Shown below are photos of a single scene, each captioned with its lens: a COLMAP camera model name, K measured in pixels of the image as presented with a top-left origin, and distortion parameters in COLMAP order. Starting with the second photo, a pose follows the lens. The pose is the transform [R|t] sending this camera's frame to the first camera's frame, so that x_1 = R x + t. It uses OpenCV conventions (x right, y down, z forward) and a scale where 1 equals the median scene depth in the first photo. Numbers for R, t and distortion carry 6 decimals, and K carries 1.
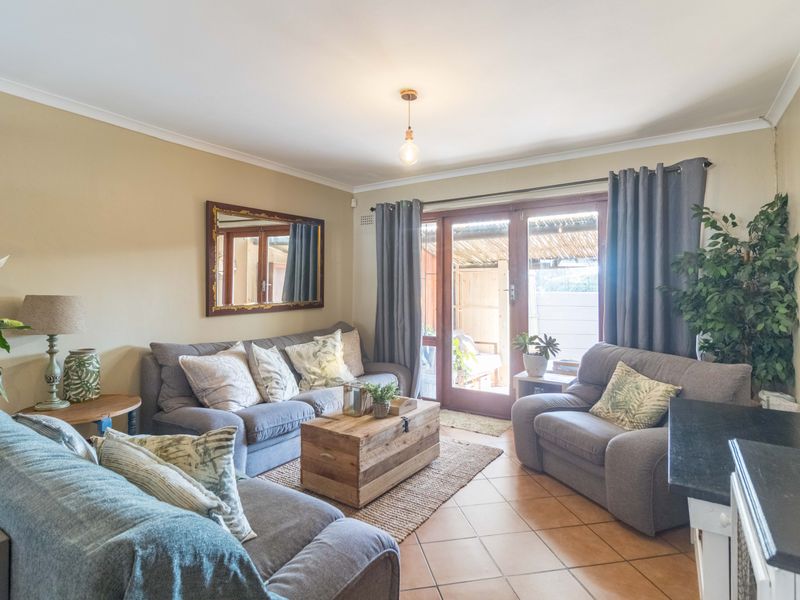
lens RADIAL K [[425.0, 0, 401.2], [0, 425.0, 292.9], [0, 0, 1]] dist [0.000313, 0.001853]
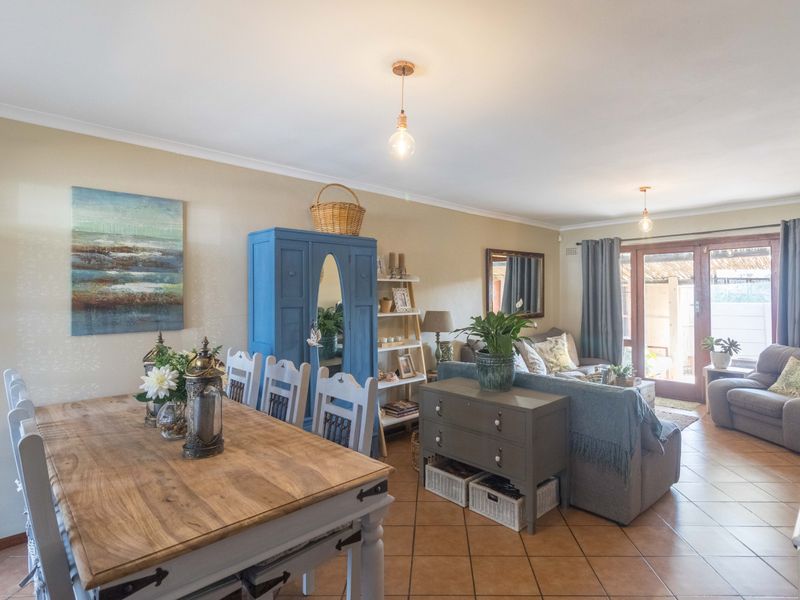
lens RADIAL K [[475.7, 0, 400.1], [0, 475.7, 298.0], [0, 0, 1]] dist [-0.001371, -0.001001]
pose [[0.980596, -0.003440, -0.196007, -0.399080], [0.003444, 0.999994, -0.000322, -0.034118], [0.196007, -0.000359, 0.980602, -0.712573]]
